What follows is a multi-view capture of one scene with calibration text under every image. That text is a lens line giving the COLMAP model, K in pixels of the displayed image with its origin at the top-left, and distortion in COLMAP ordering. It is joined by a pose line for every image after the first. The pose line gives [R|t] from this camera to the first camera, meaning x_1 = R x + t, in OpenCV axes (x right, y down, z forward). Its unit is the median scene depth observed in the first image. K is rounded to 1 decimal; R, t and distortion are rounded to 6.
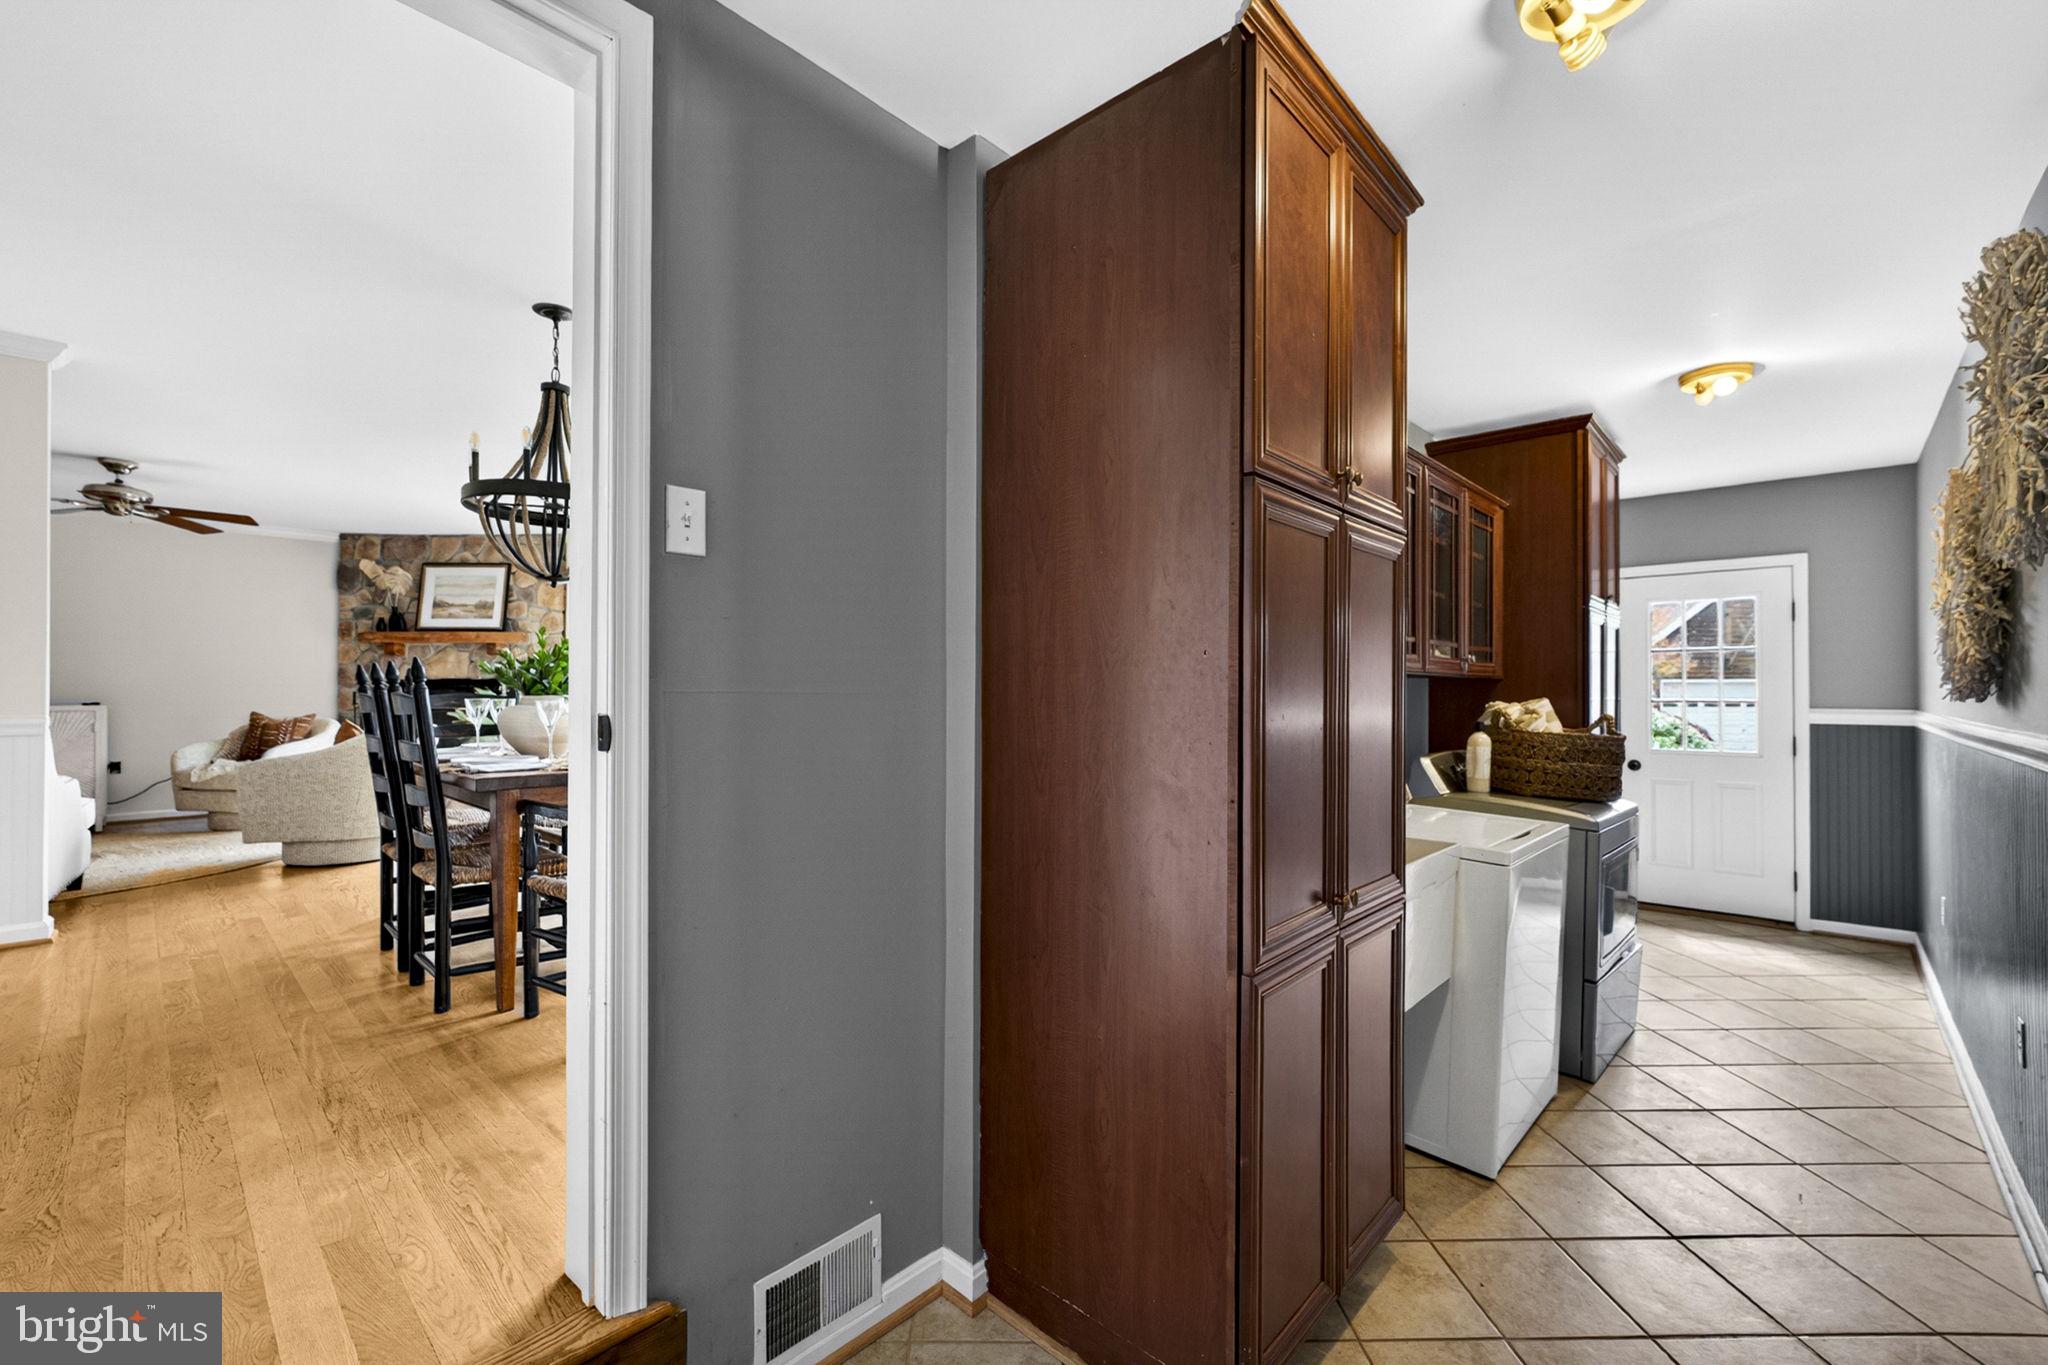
lens RADIAL K [[840.9, 0, 1019.3], [0, 840.9, 693.8], [0, 0, 1]] dist [-0.002918, 0.000172]
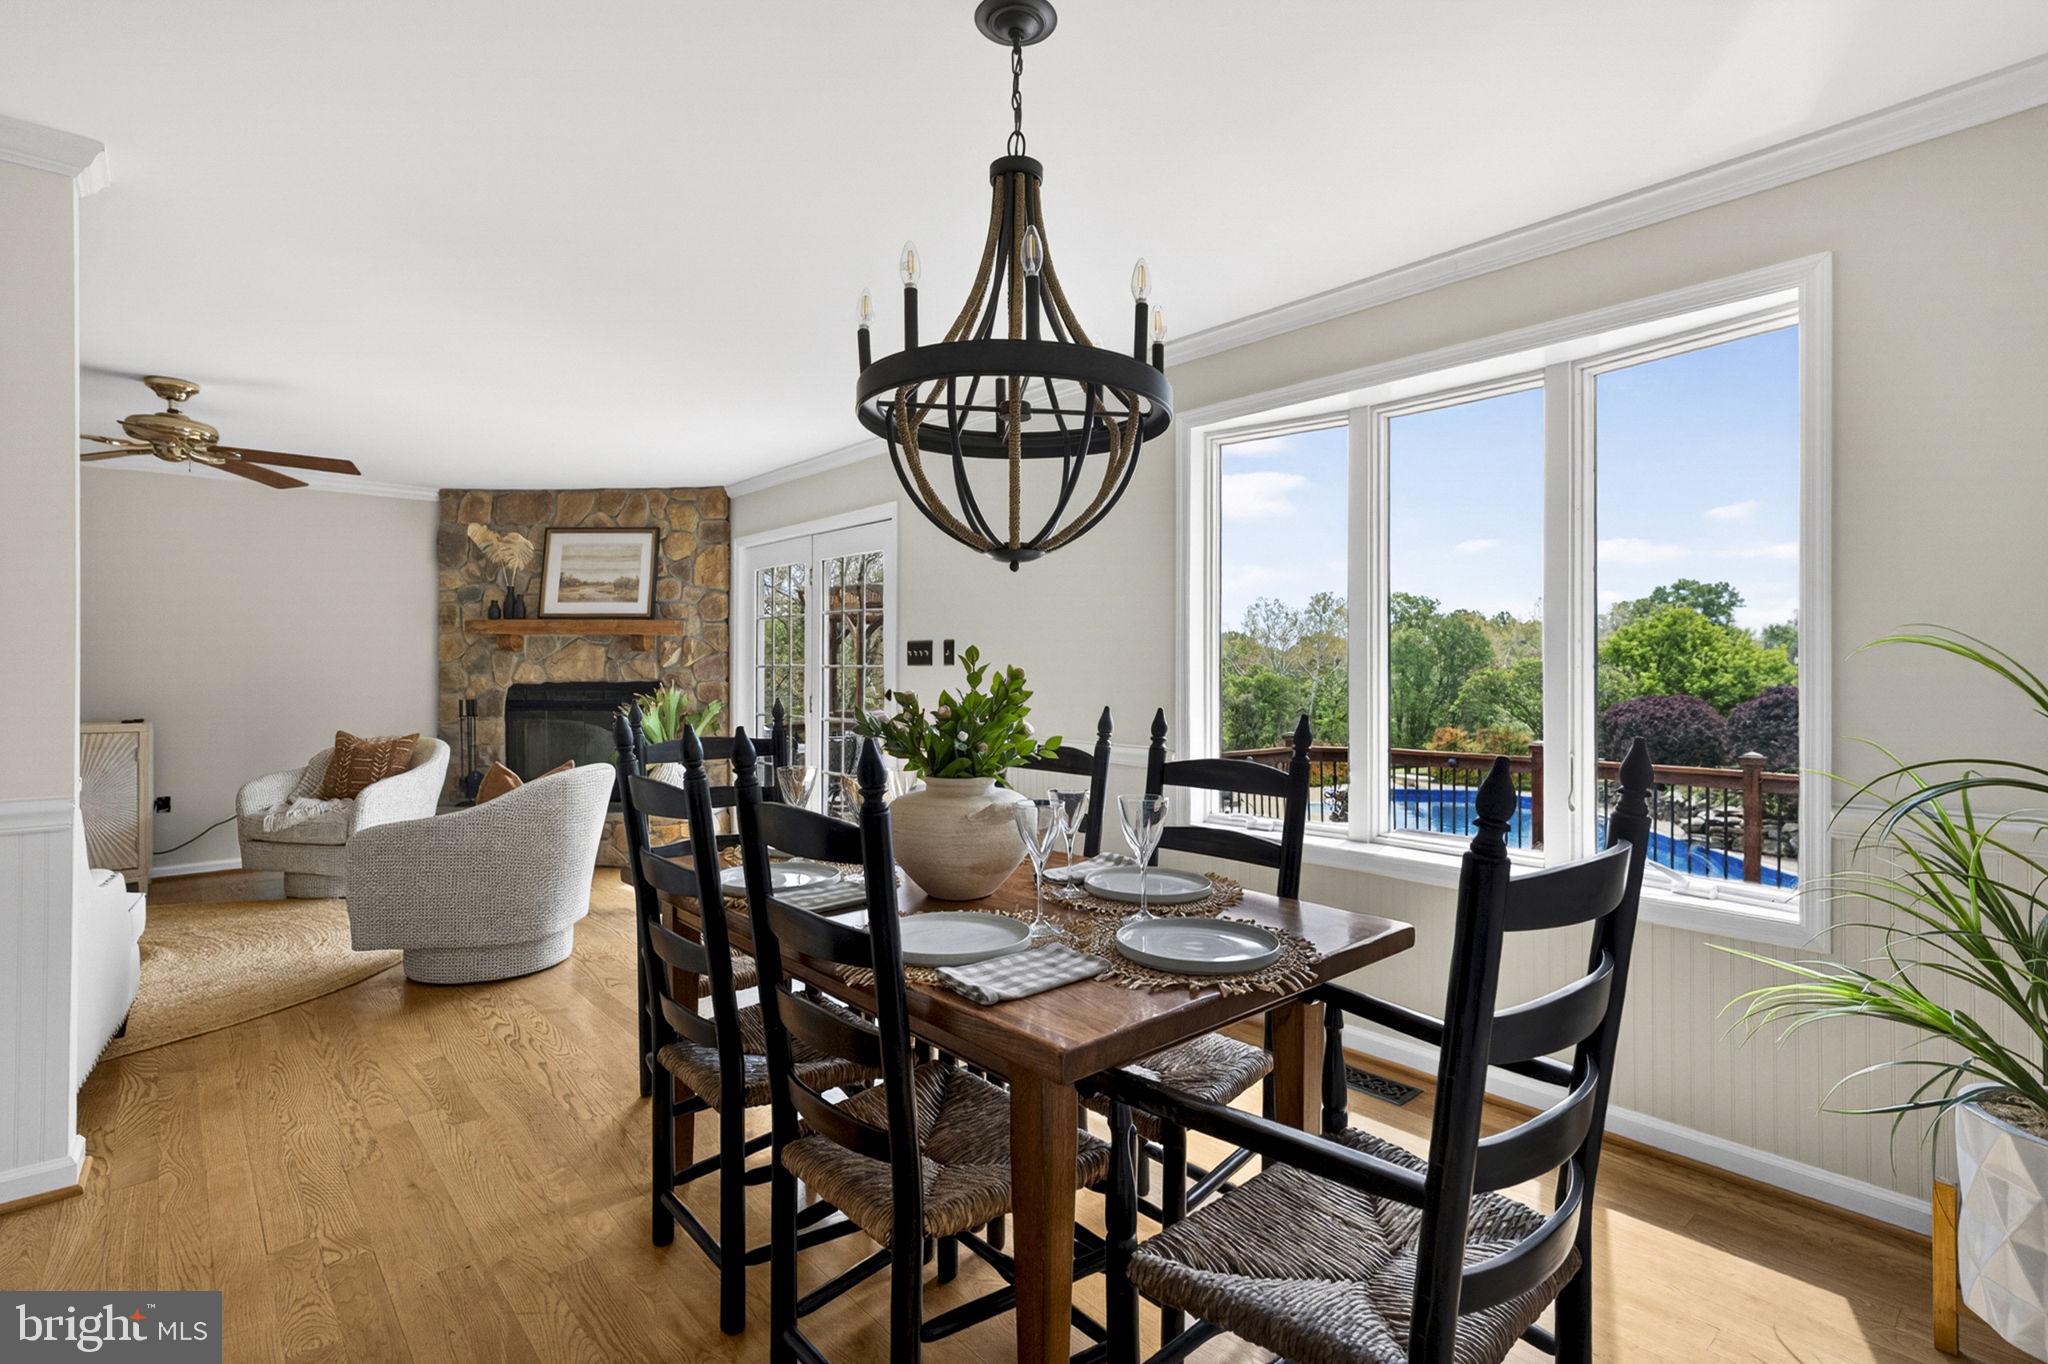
lens RADIAL K [[952.1, 0, 1025.0], [0, 952.1, 677.3], [0, 0, 1]] dist [0.010143, -0.000227]
pose [[0.996632, 0.002619, -0.081967, -0.266200], [-0.002140, 0.999980, 0.005928, -0.035065], [0.081981, -0.005733, 0.996617, 0.230562]]
